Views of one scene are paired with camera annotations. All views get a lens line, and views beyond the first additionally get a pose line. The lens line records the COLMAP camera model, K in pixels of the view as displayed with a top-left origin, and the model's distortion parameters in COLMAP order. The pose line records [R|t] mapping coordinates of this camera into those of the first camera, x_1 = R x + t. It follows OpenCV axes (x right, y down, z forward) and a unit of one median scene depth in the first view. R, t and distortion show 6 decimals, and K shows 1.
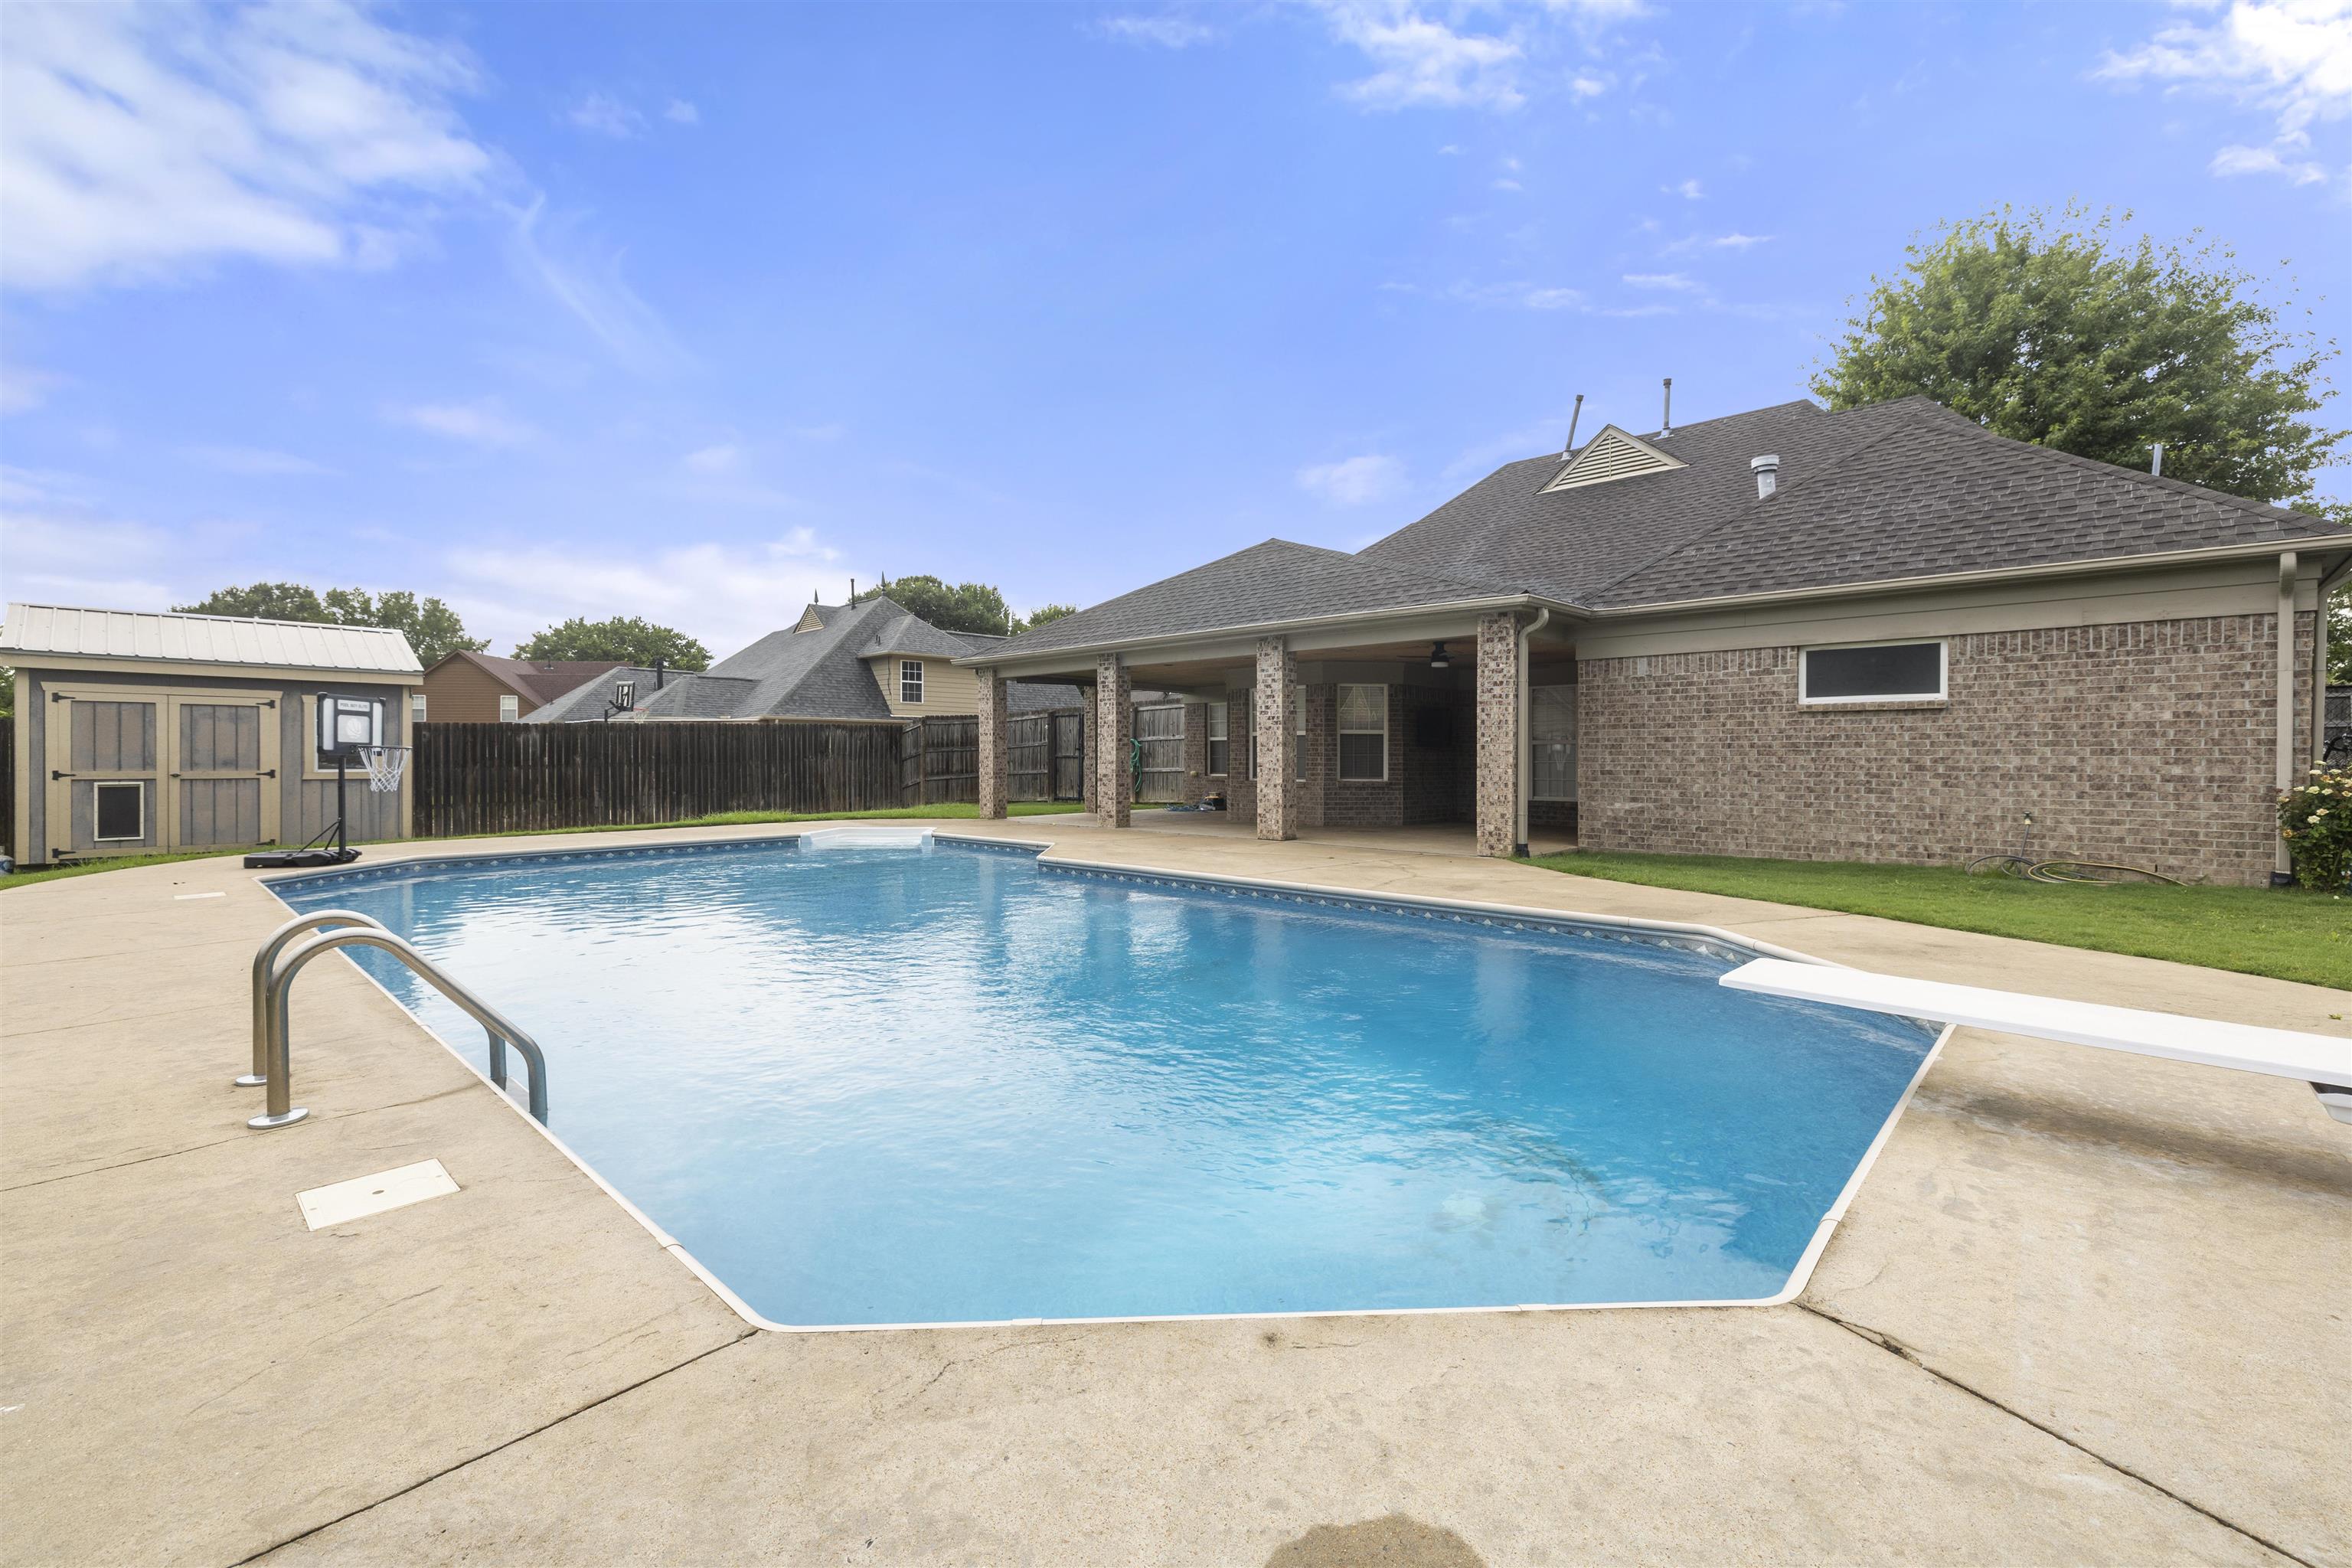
lens RADIAL K [[1006.1, 0, 1180.1], [0, 1006.1, 763.5], [0, 0, 1]] dist [-0.004503, -0.000133]
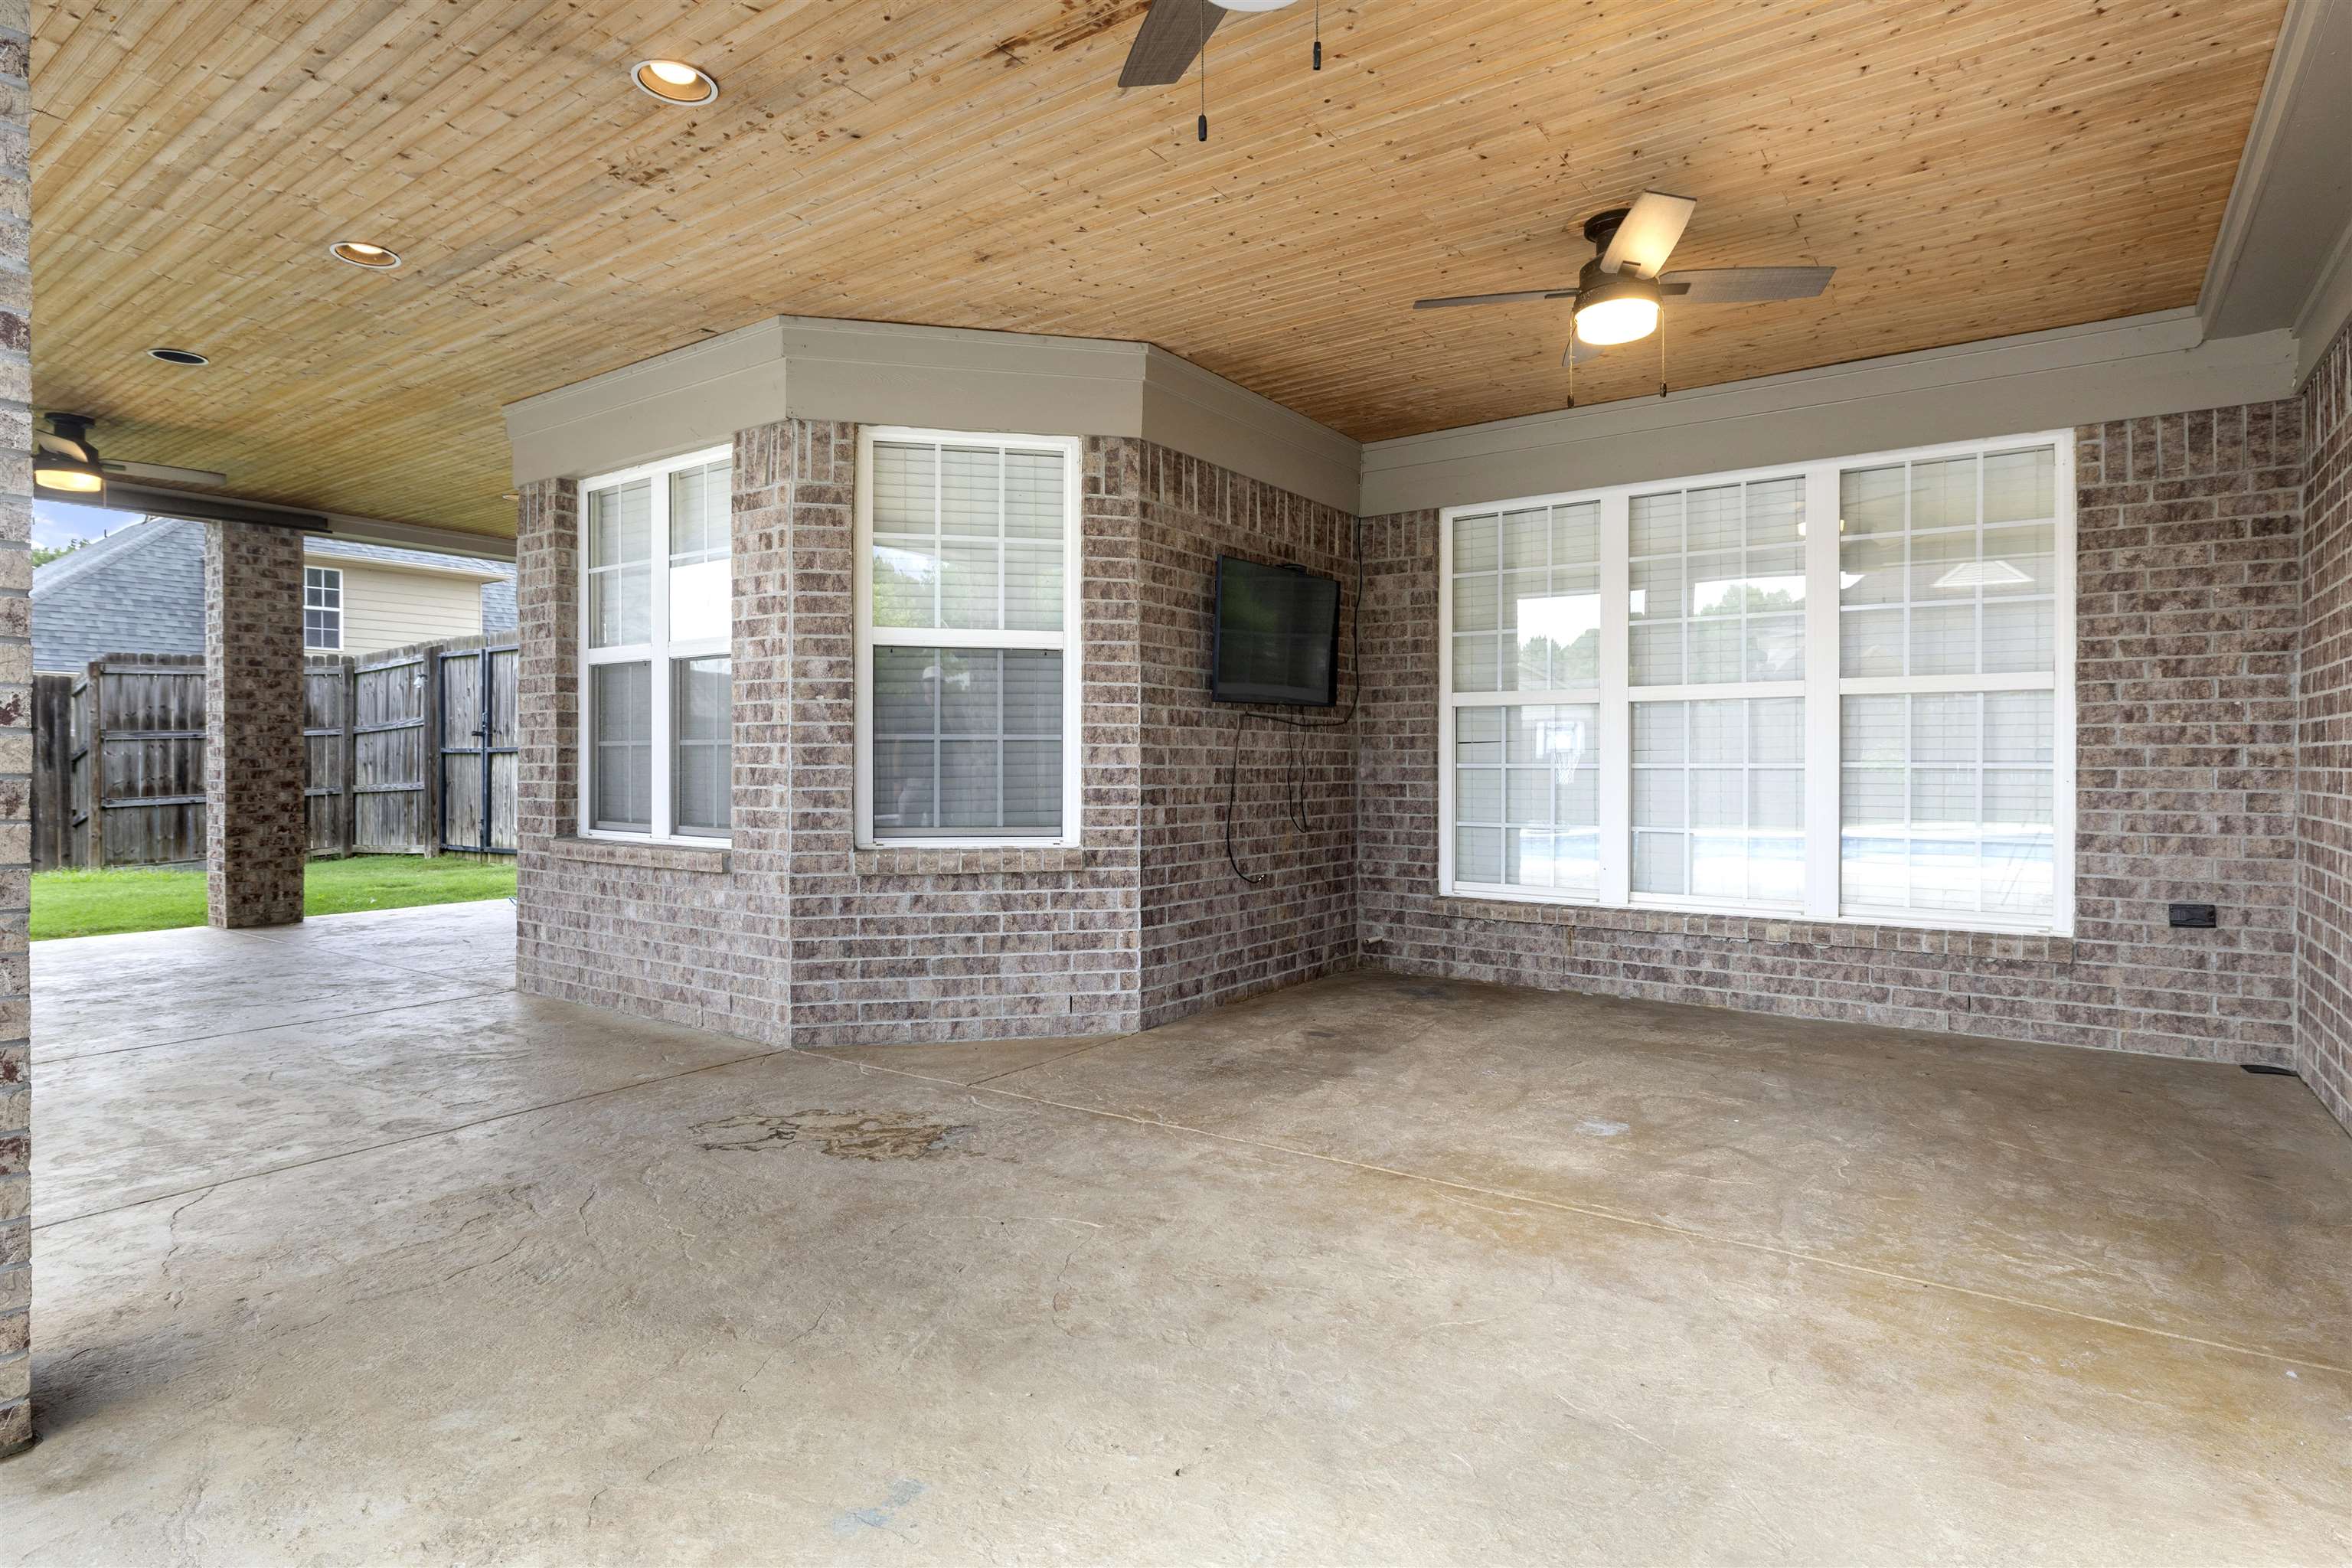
lens RADIAL K [[1226.6, 0, 1172.8], [0, 1226.6, 776.9], [0, 0, 1]] dist [-0.003309, 0.000009]
pose [[0.990975, -0.002720, 0.134016, 0.189168], [0.001329, 0.999944, 0.010467, -0.001706], [-0.134037, -0.010194, 0.990924, 0.708210]]
